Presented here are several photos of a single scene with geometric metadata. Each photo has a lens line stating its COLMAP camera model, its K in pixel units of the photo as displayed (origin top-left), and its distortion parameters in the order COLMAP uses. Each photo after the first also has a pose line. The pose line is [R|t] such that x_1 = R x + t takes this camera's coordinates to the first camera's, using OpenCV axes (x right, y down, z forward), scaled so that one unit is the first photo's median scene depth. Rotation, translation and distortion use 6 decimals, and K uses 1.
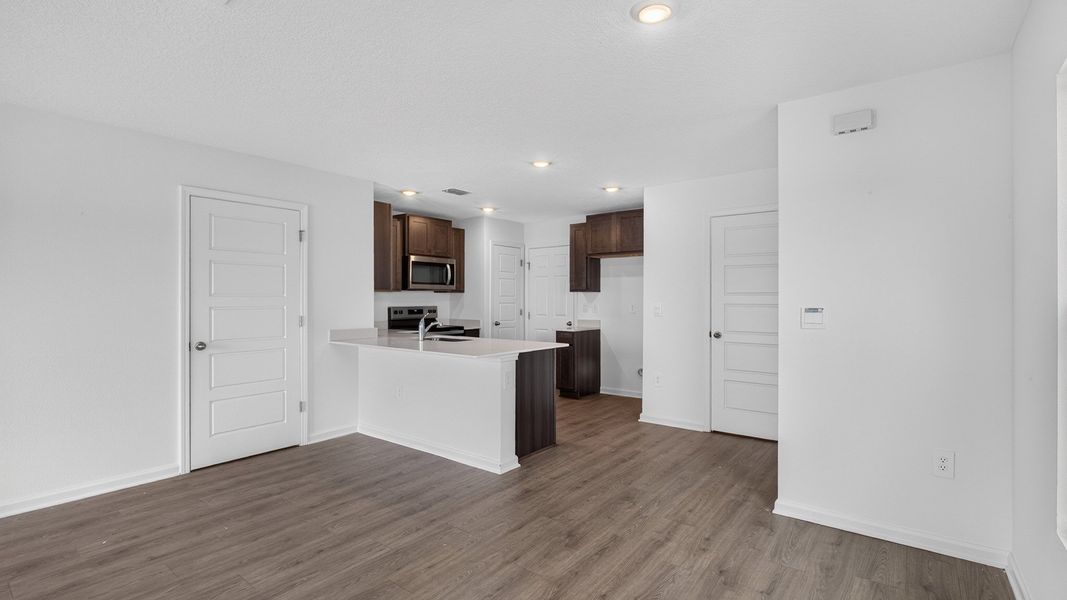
lens RADIAL K [[486.1, 0, 541.5], [0, 486.1, 297.6], [0, 0, 1]] dist [-0.005746, 0.000921]
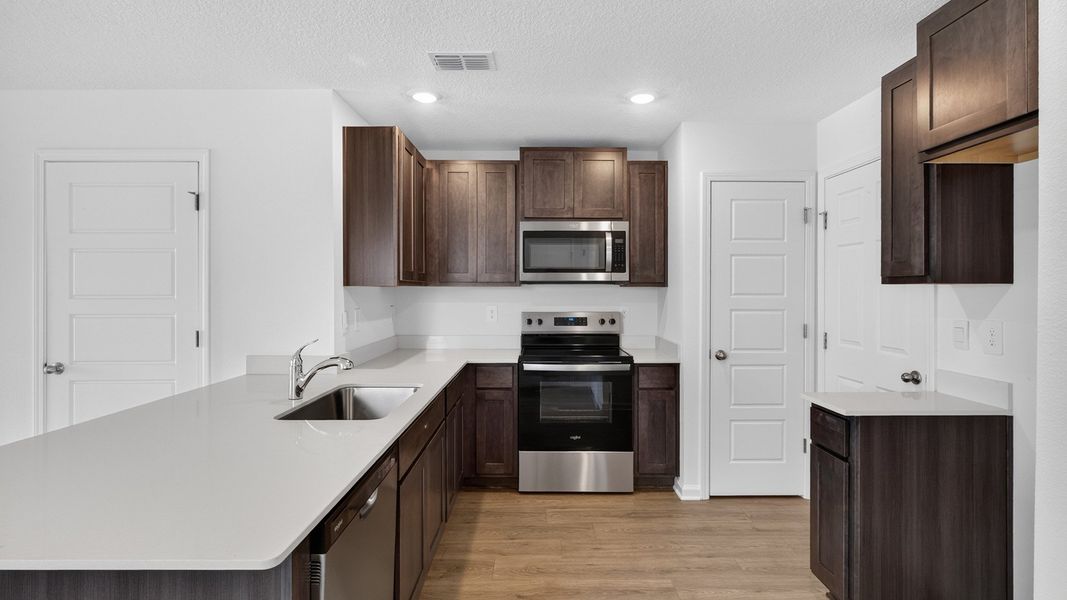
lens RADIAL K [[486.1, 0, 544.1], [0, 486.1, 291.5], [0, 0, 1]] dist [-0.005746, 0.000921]
pose [[0.614984, 0.002382, -0.788536, 0.242958], [0.002951, 0.999981, 0.005321, -0.012551], [0.788534, -0.005599, 0.614966, 0.886606]]
